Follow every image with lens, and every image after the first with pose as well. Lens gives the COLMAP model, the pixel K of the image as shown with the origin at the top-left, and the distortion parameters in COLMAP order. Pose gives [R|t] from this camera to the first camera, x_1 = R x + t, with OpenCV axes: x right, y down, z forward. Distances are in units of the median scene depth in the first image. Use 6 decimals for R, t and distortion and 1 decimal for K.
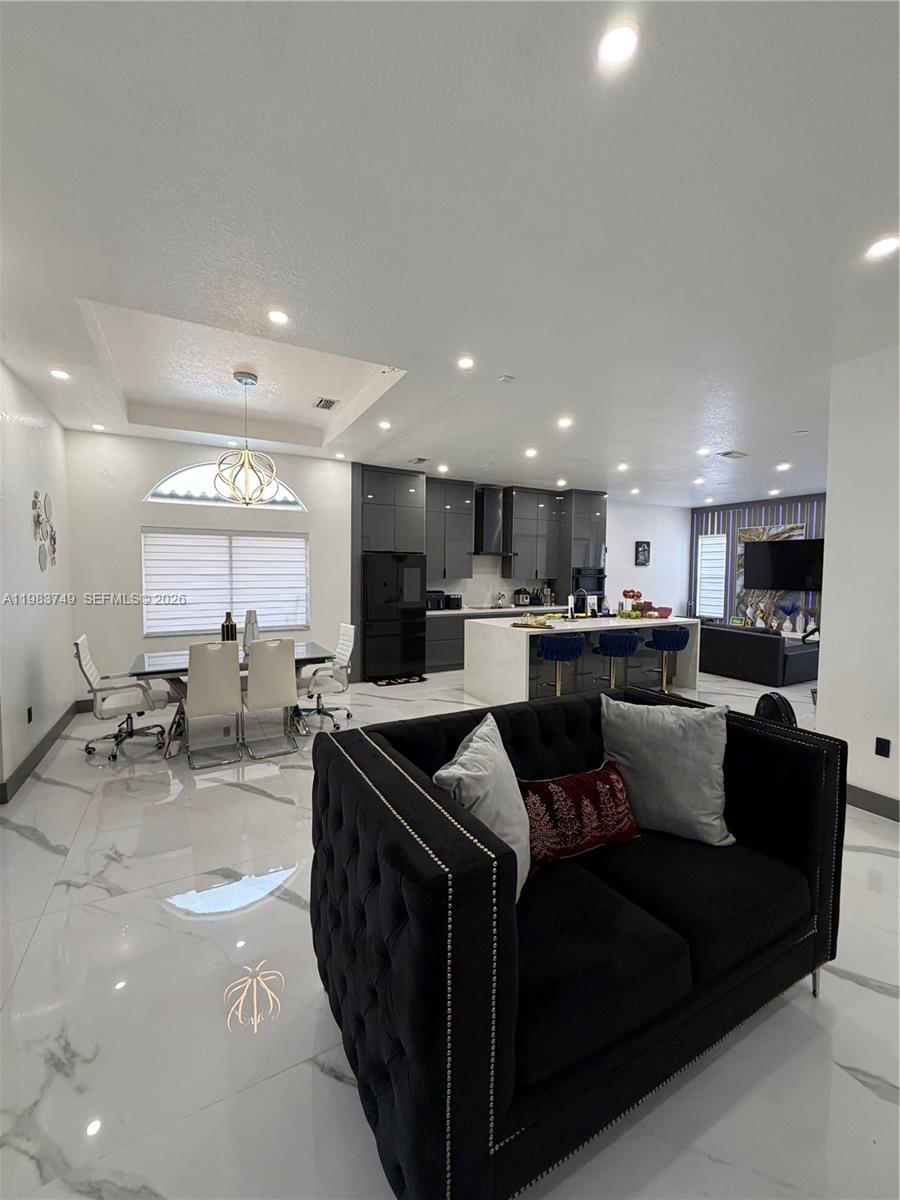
lens RADIAL K [[477.4, 0, 448.4], [0, 477.4, 595.5], [0, 0, 1]] dist [-0.000487, 0.000050]
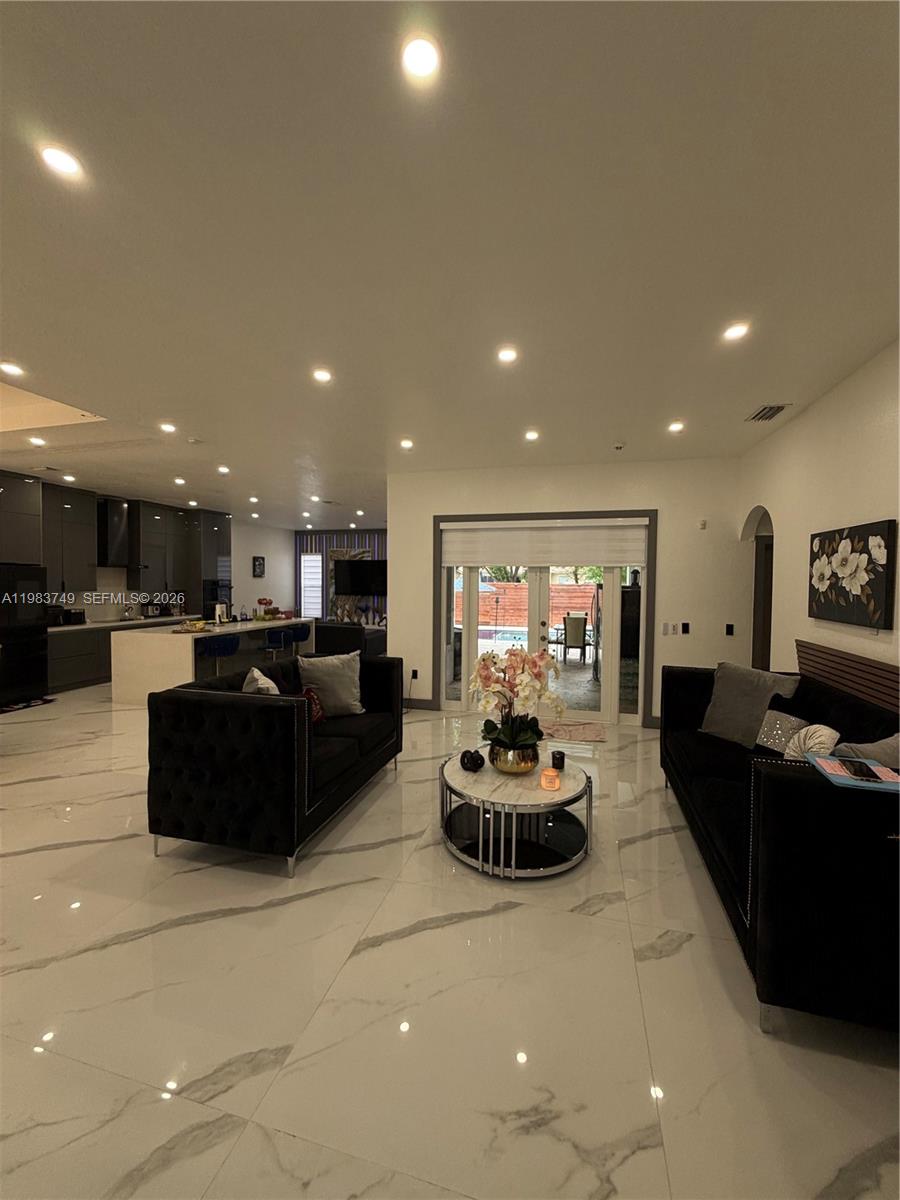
lens RADIAL K [[479.3, 0, 450.0], [0, 479.3, 595.3], [0, 0, 1]] dist [-0.000349, 0.000369]
pose [[0.685788, -0.024590, 0.727385, -0.153025], [0.036919, 0.999318, -0.001025, -0.000371], [-0.726864, 0.027558, 0.686228, -0.171920]]
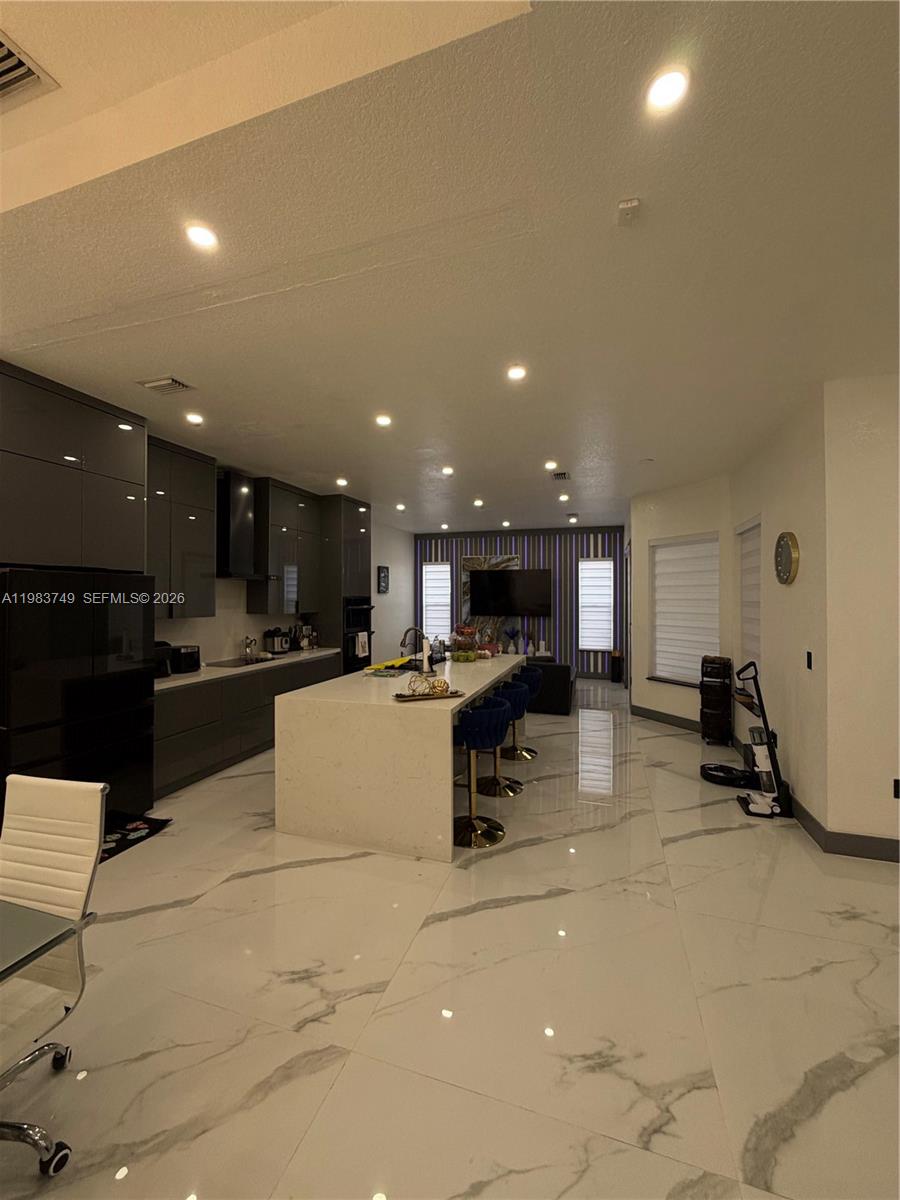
lens RADIAL K [[479.3, 0, 450.0], [0, 479.3, 595.3], [0, 0, 1]] dist [-0.000349, 0.000369]
pose [[0.722883, -0.005837, 0.690946, -0.141763], [0.043538, 0.998362, -0.037116, -0.025299], [-0.689597, 0.056912, 0.721953, 0.330651]]
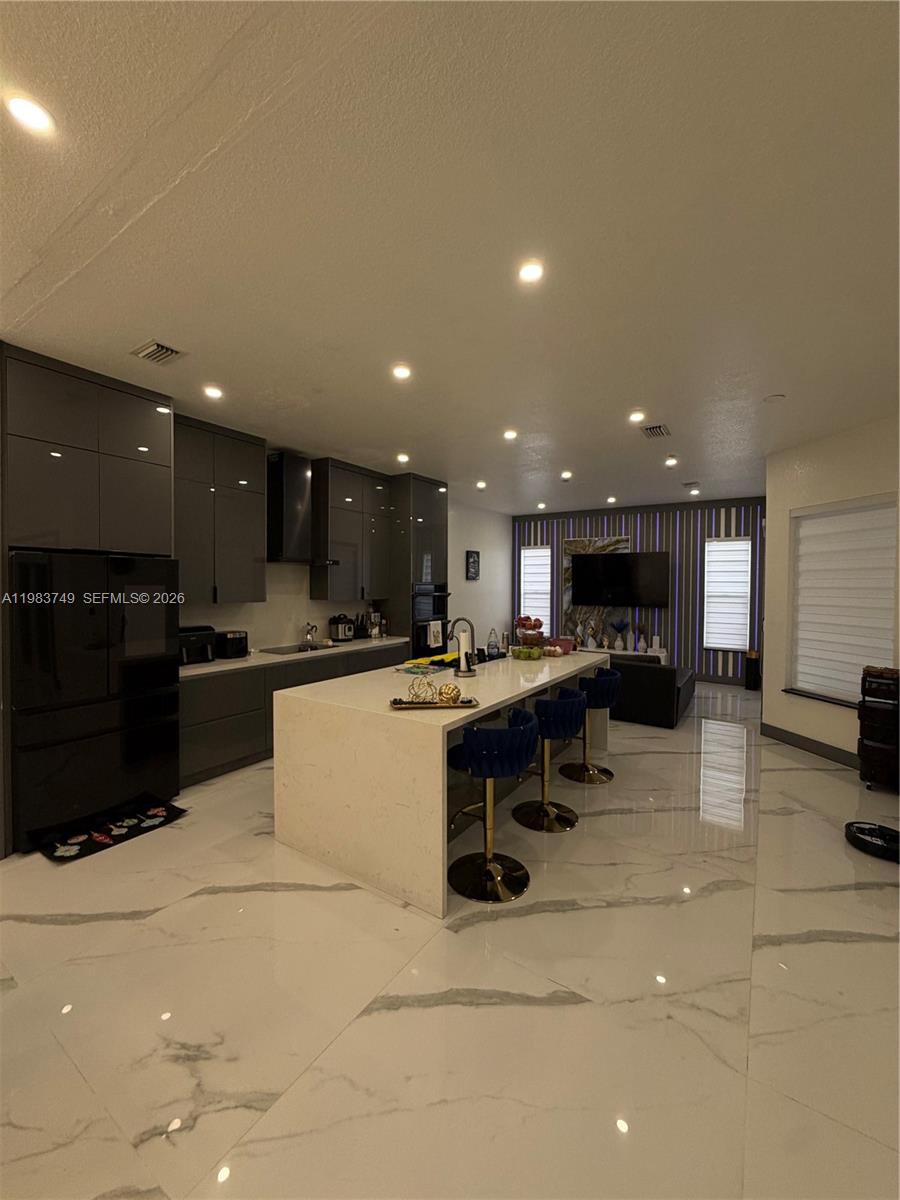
lens RADIAL K [[479.3, 0, 450.0], [0, 479.3, 595.3], [0, 0, 1]] dist [-0.000349, 0.000369]
pose [[0.882260, -0.014644, 0.470535, -0.025680], [0.027940, 0.999383, -0.021285, -0.023350], [-0.469933, 0.031926, 0.882124, 0.342383]]
